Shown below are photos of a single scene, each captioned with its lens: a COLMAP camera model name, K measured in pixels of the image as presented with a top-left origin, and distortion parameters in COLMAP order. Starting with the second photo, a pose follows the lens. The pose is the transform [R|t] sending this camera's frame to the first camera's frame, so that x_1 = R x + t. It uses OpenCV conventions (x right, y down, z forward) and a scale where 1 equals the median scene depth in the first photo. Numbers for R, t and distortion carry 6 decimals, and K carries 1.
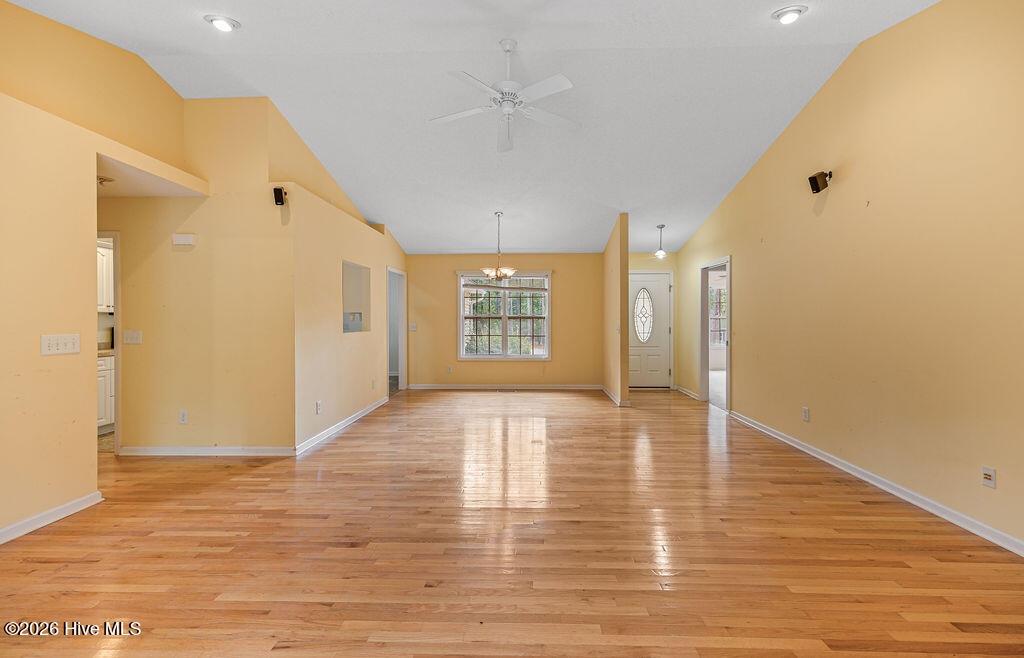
lens RADIAL K [[422.3, 0, 516.5], [0, 422.3, 323.1], [0, 0, 1]] dist [0.009973, -0.000402]
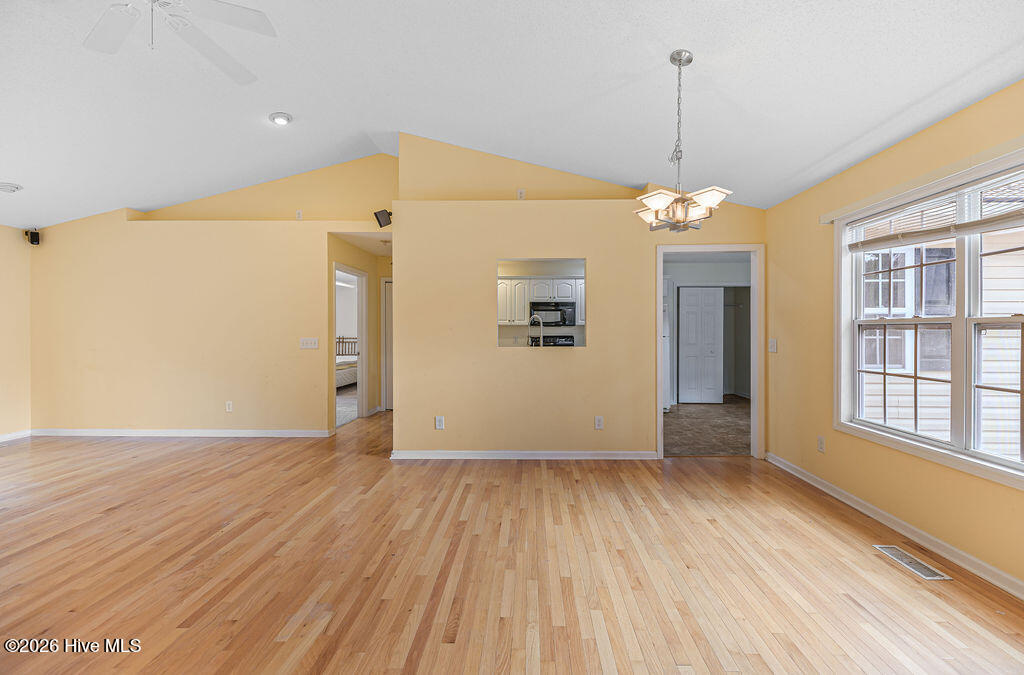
lens RADIAL K [[417.0, 0, 524.6], [0, 417.0, 333.9], [0, 0, 1]] dist [0.013505, -0.002107]
pose [[0.012098, 0.009407, -0.999883, 0.508767], [-0.009196, 0.999915, 0.009296, -0.012054], [0.999885, 0.009082, 0.012184, 1.275850]]
